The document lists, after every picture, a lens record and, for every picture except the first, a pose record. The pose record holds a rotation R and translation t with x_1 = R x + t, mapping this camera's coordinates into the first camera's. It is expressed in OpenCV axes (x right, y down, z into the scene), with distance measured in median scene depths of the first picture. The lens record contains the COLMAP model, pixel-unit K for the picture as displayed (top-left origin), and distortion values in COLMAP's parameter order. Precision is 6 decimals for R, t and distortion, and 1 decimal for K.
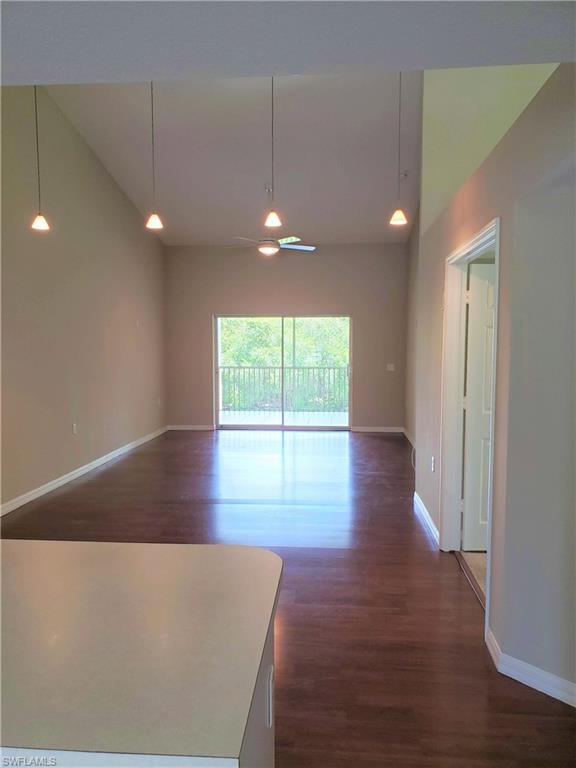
lens RADIAL K [[598.2, 0, 288.0], [0, 598.2, 384.0], [0, 0, 1]] dist [0.060819, 0.000537]
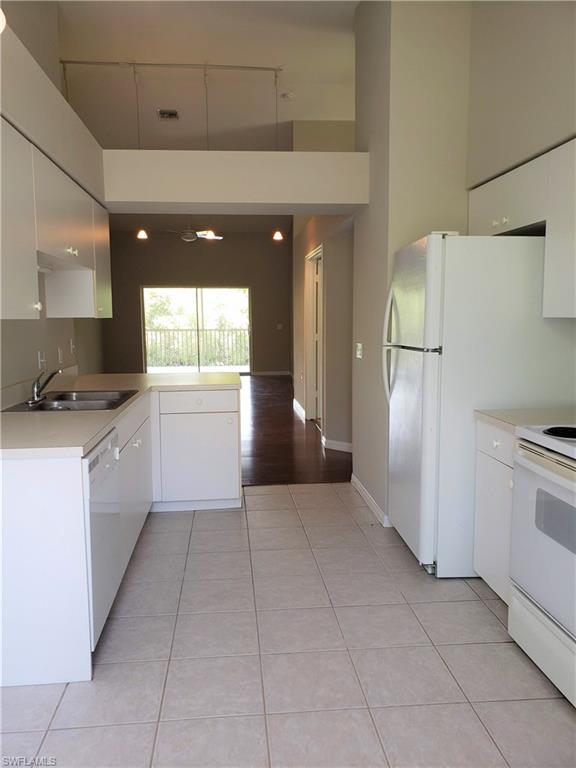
lens RADIAL K [[568.2, 0, 289.3], [0, 568.2, 385.5], [0, 0, 1]] dist [0.133360, -0.000254]
pose [[0.983805, -0.029696, 0.176764, -0.037002], [0.019264, 0.997986, 0.060443, 0.027251], [-0.178203, -0.056059, 0.982396, -0.261341]]
